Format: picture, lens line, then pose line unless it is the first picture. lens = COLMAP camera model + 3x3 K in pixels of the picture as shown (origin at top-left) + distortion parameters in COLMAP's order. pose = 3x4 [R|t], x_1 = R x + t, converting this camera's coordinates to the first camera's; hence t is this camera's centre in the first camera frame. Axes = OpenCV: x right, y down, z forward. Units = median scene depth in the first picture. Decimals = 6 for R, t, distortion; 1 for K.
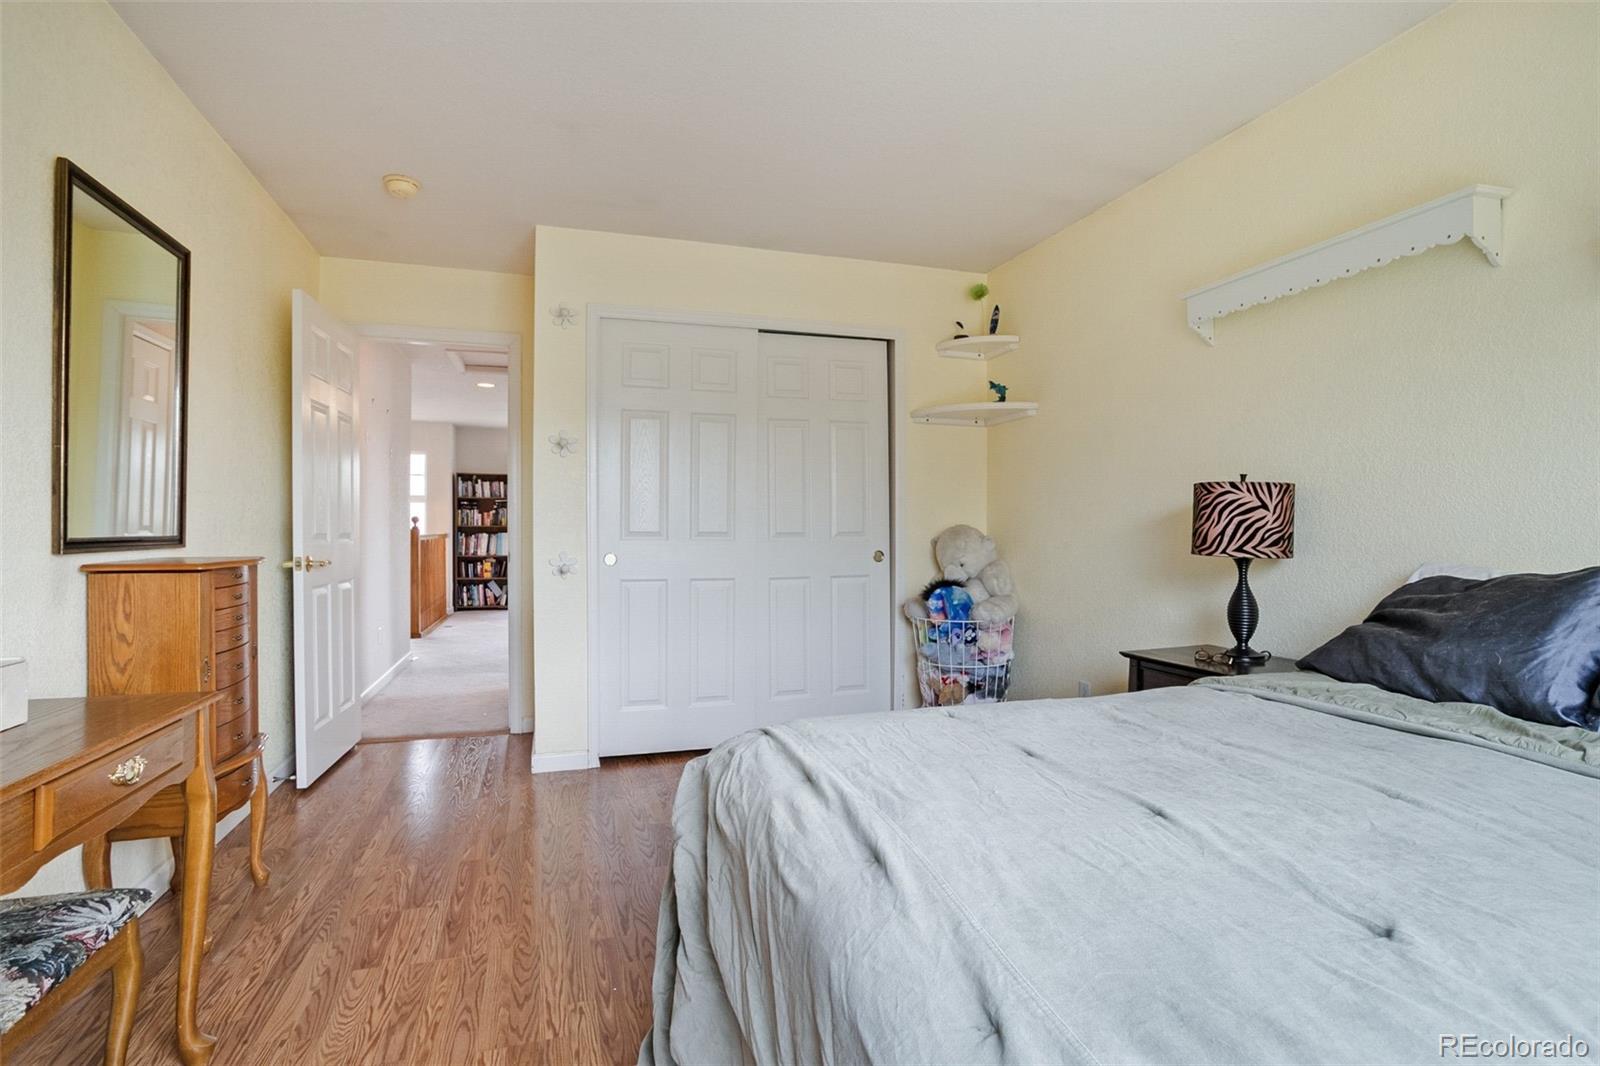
lens RADIAL K [[768.5, 0, 789.7], [0, 768.5, 530.0], [0, 0, 1]] dist [-0.037578, 0.018812]
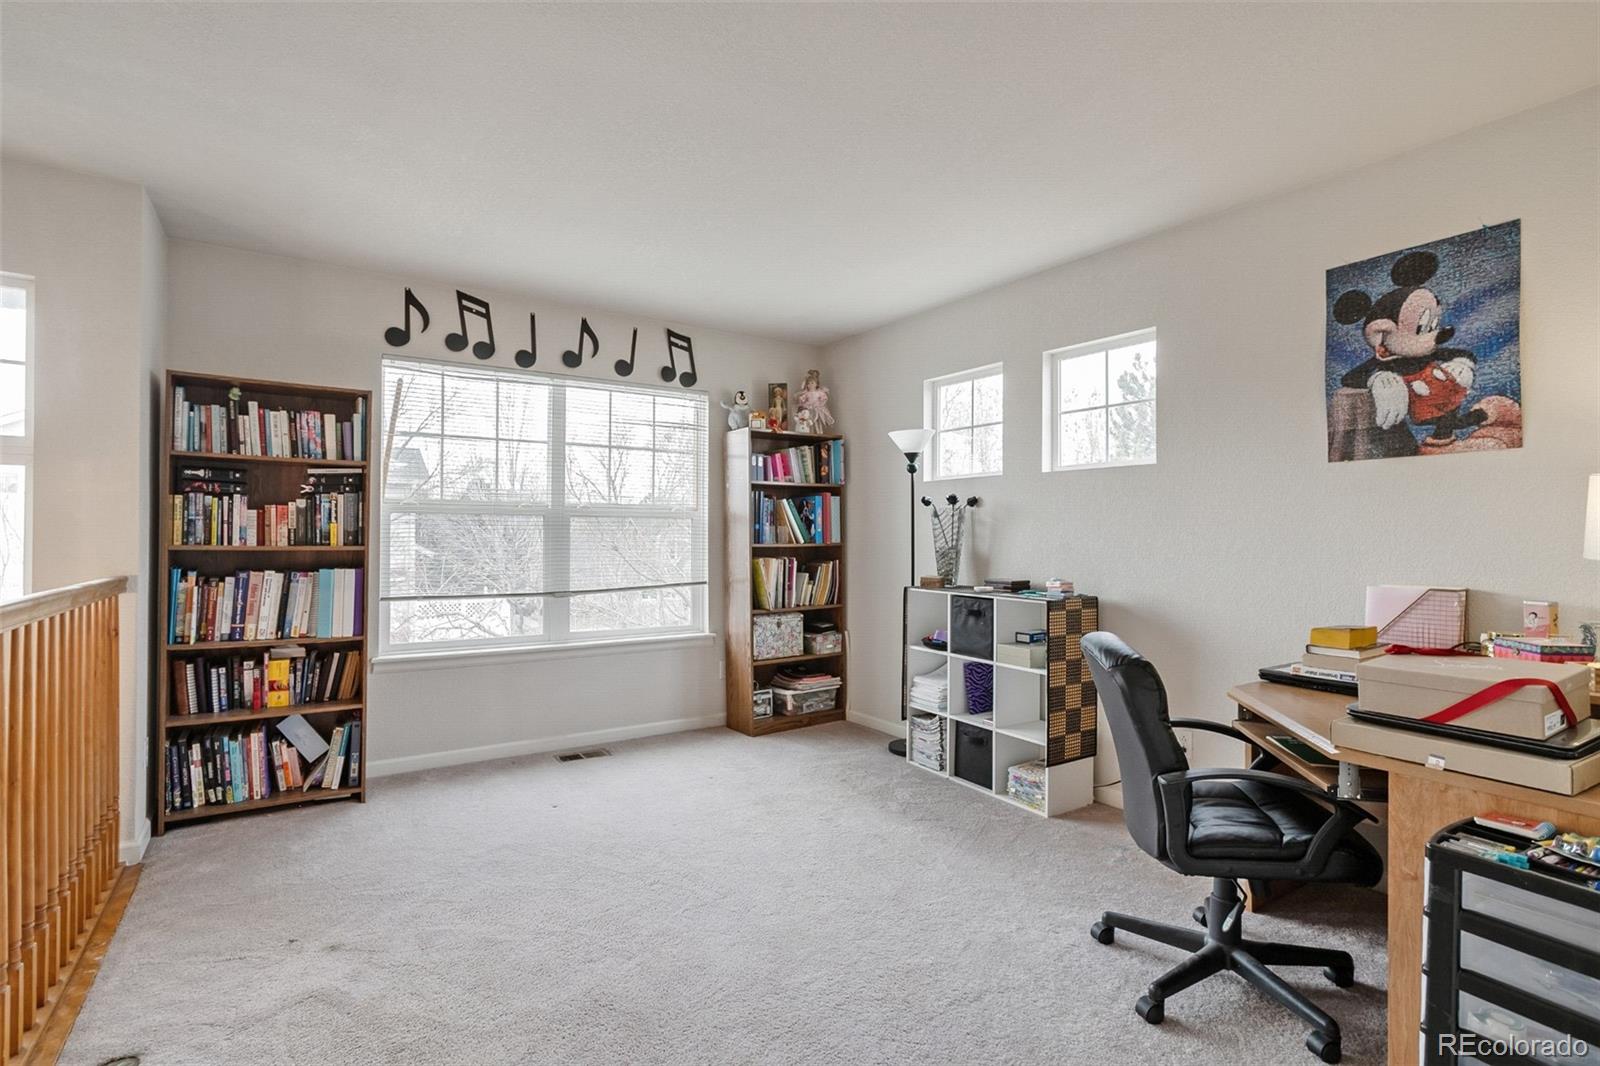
lens RADIAL K [[768.5, 0, 809.7], [0, 768.5, 531.2], [0, 0, 1]] dist [-0.037578, 0.018812]
pose [[0.952133, 0.004019, 0.305656, -0.282085], [-0.001473, 0.999962, -0.008559, -0.009762], [-0.305679, 0.007699, 0.952103, 0.631490]]
